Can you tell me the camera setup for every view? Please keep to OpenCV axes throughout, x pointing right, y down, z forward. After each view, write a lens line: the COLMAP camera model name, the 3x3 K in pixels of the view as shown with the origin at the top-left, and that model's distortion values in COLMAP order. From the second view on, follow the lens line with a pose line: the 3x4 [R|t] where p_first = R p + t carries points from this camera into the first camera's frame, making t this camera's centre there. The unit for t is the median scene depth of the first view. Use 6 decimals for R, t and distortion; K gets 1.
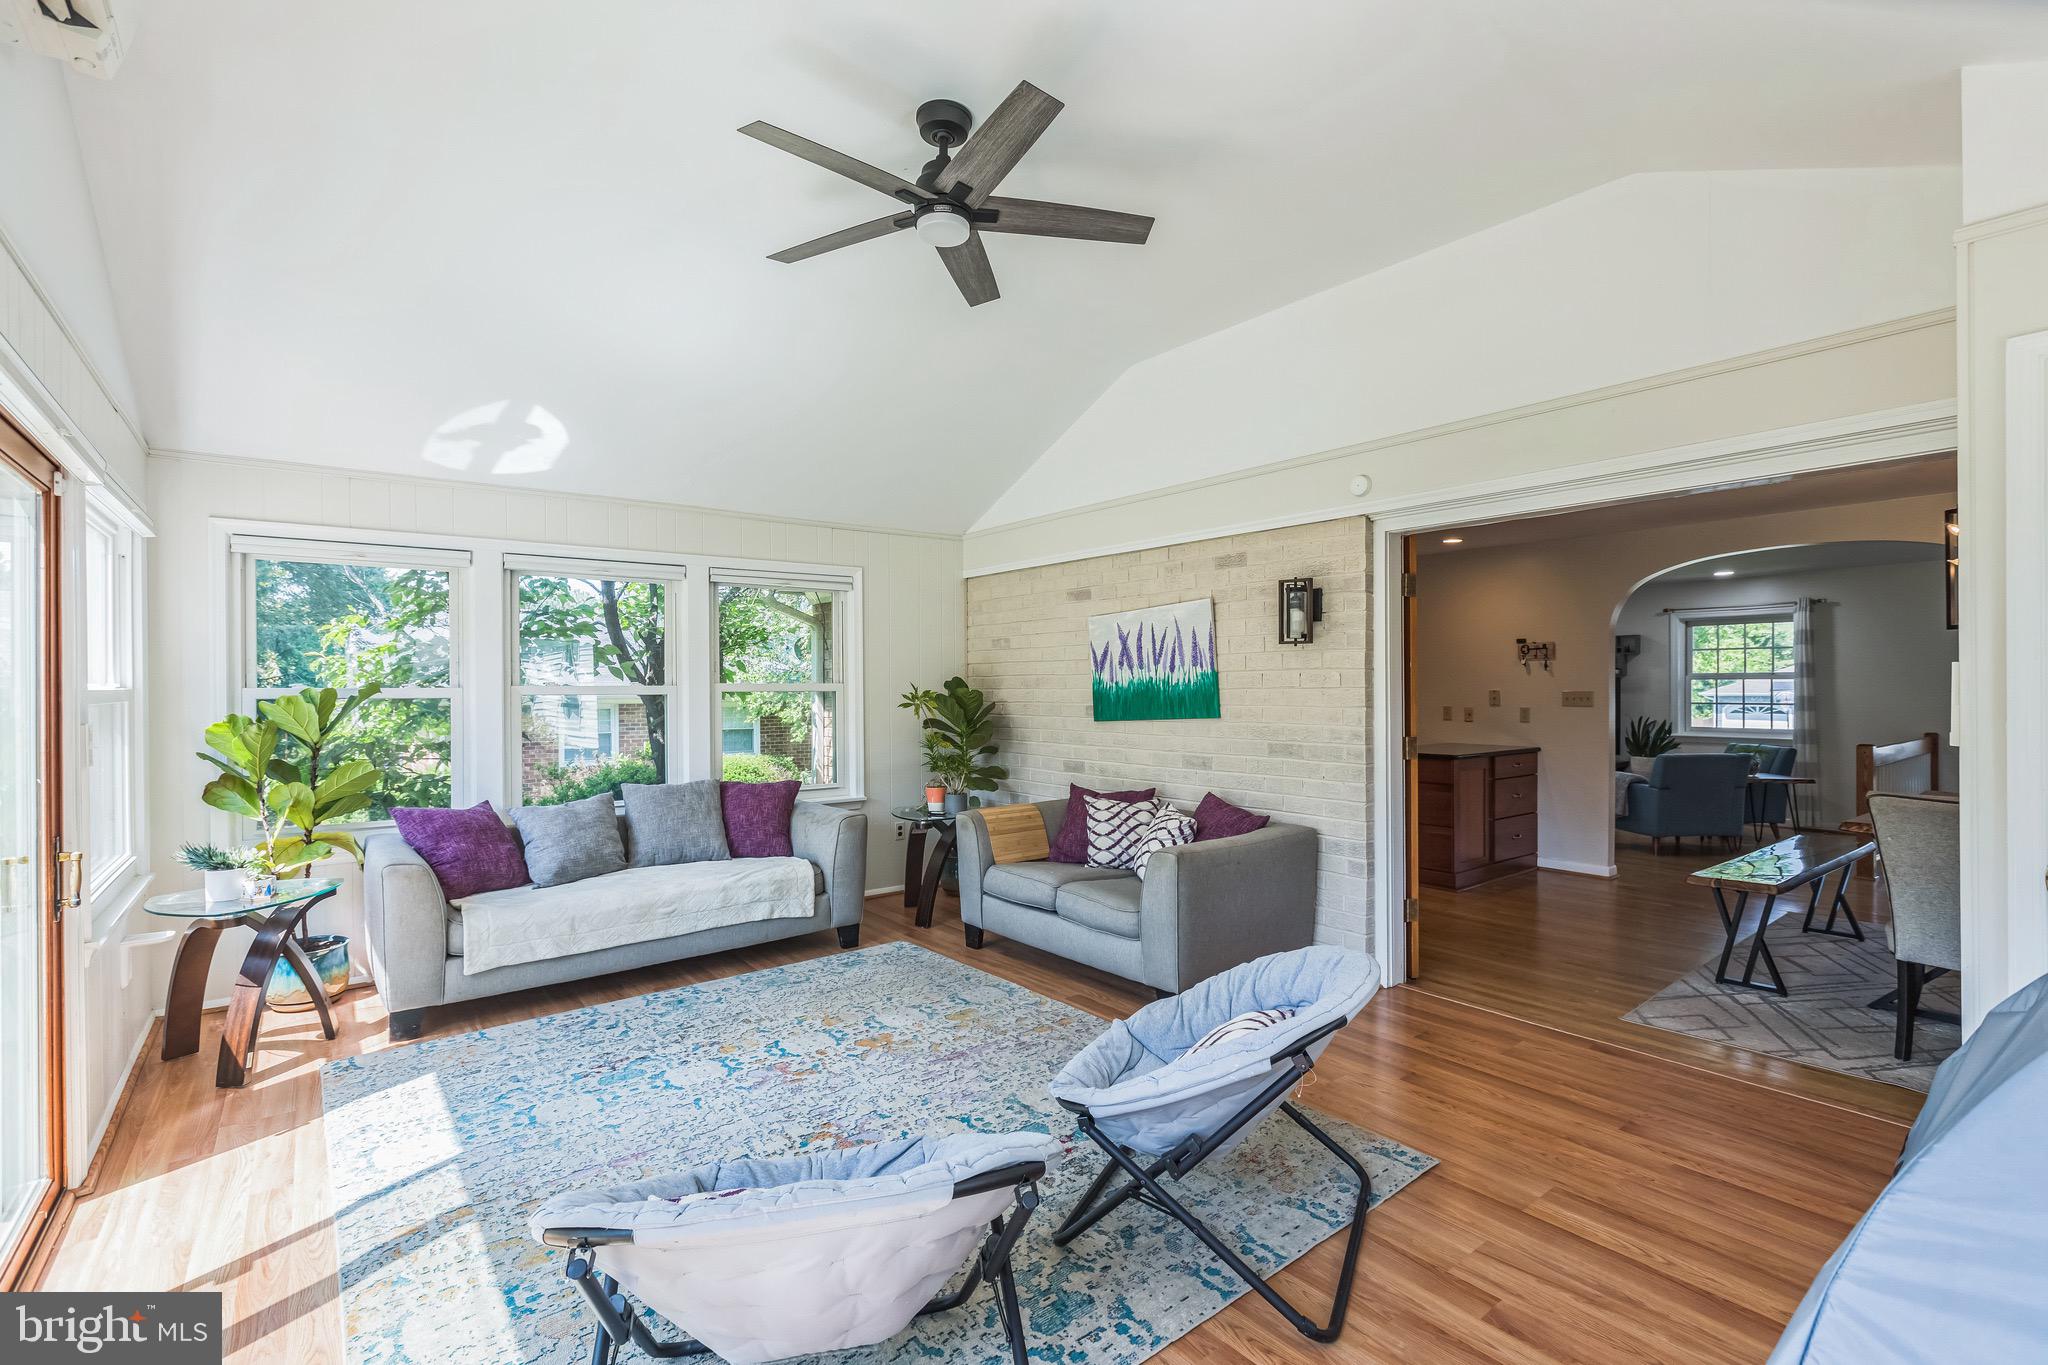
lens RADIAL K [[912.3, 0, 1024.0], [0, 912.3, 682.5], [0, 0, 1]] dist [-0.000845, -0.000135]
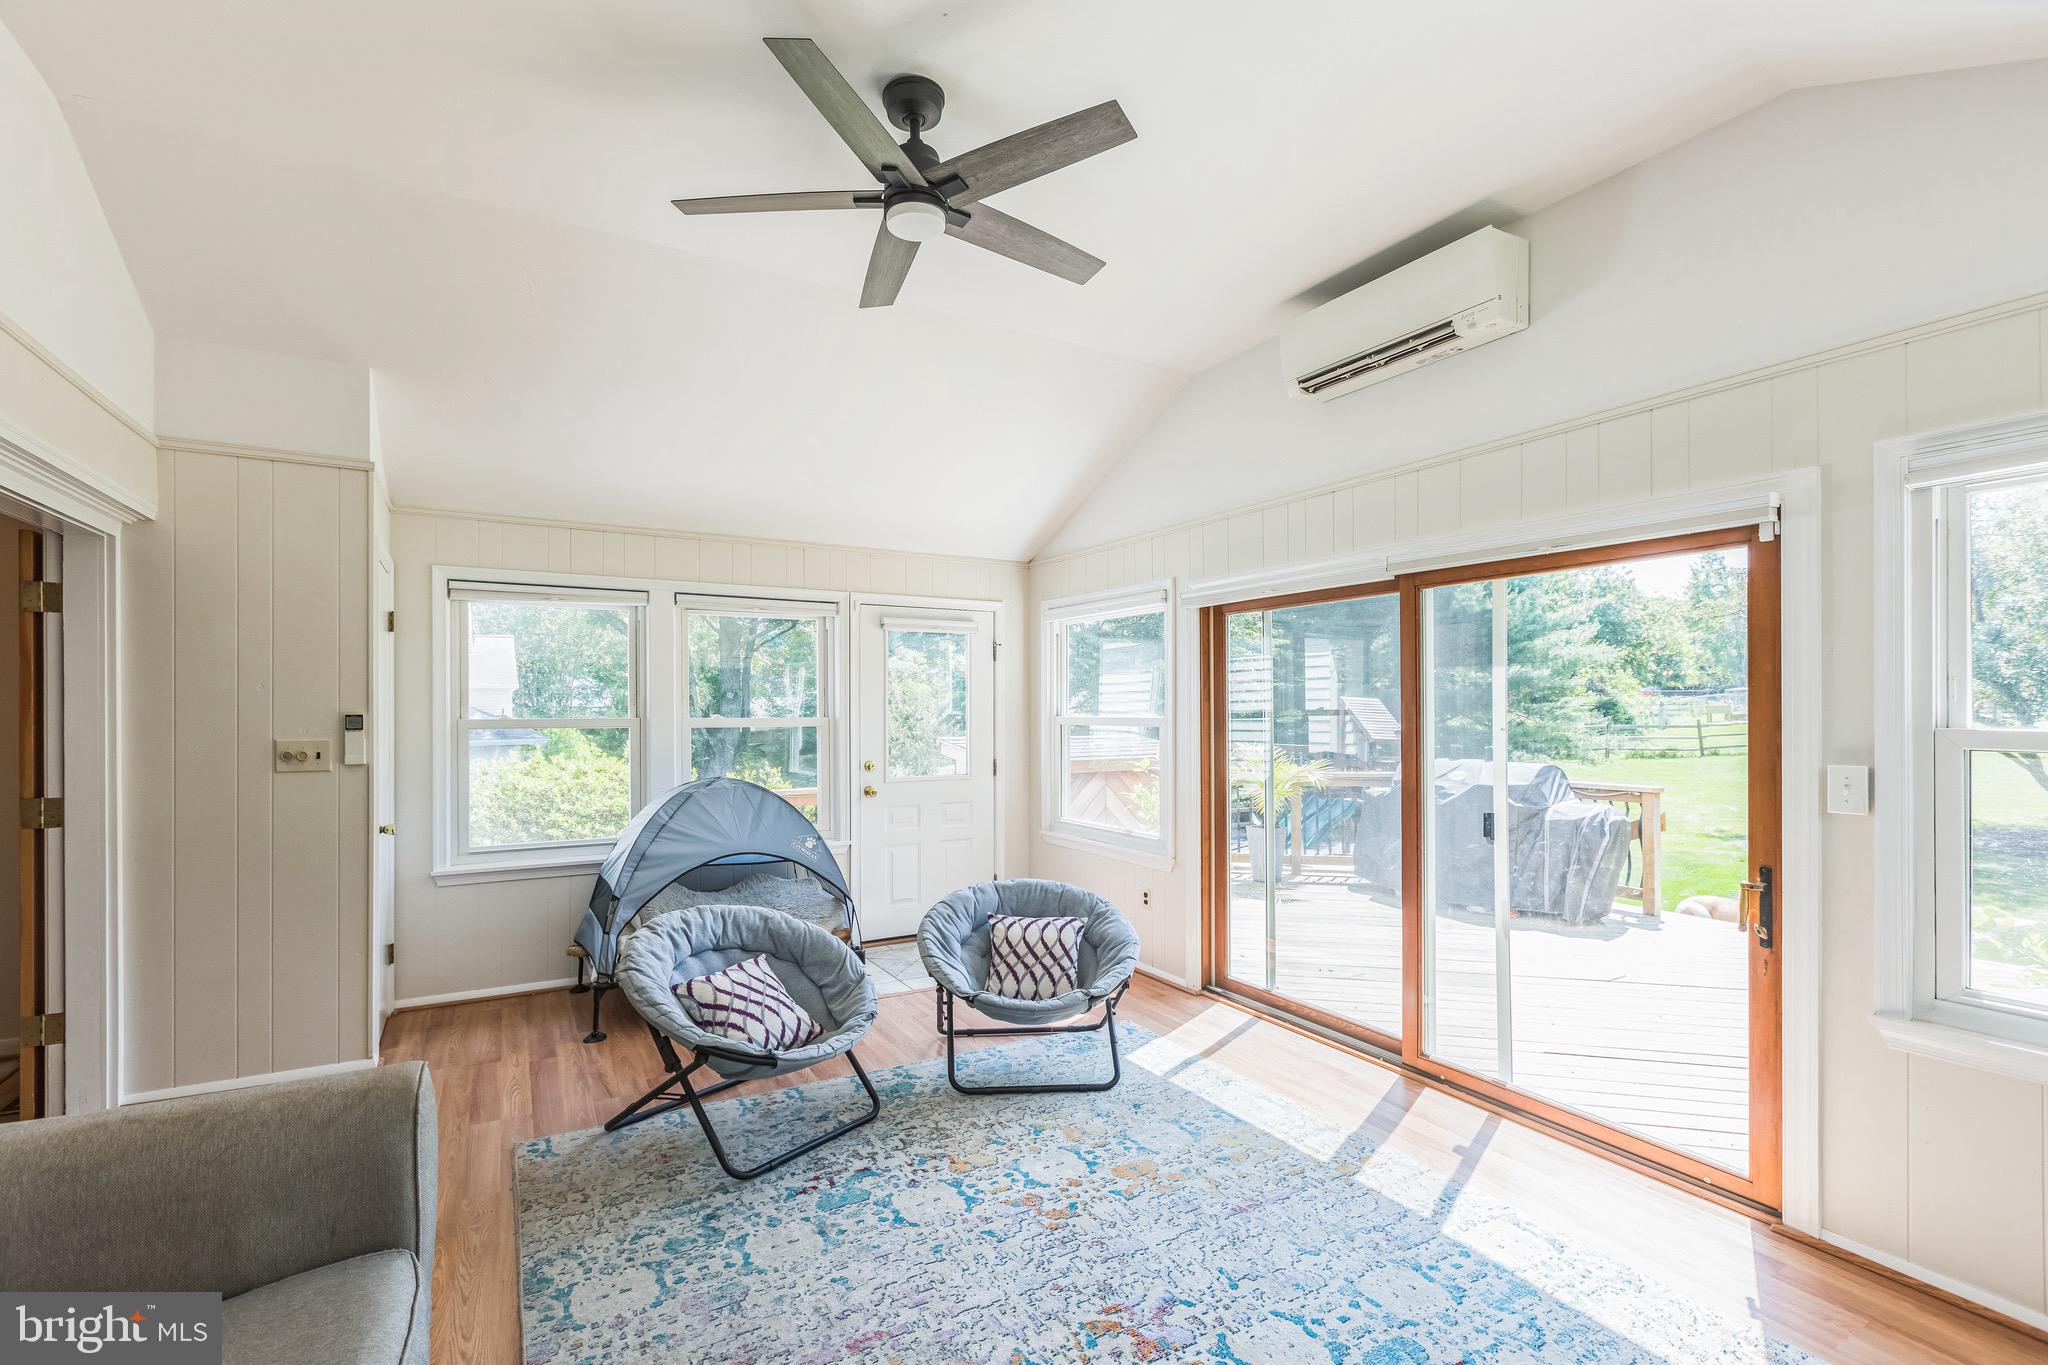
lens RADIAL K [[912.3, 0, 1024.0], [0, 912.3, 682.5], [0, 0, 1]] dist [-0.000845, -0.000135]
pose [[-0.989458, 0.010185, 0.144458, -0.314057], [0.005474, 0.999441, -0.032970, -0.012058], [-0.144713, -0.031832, -0.988961, 1.853652]]
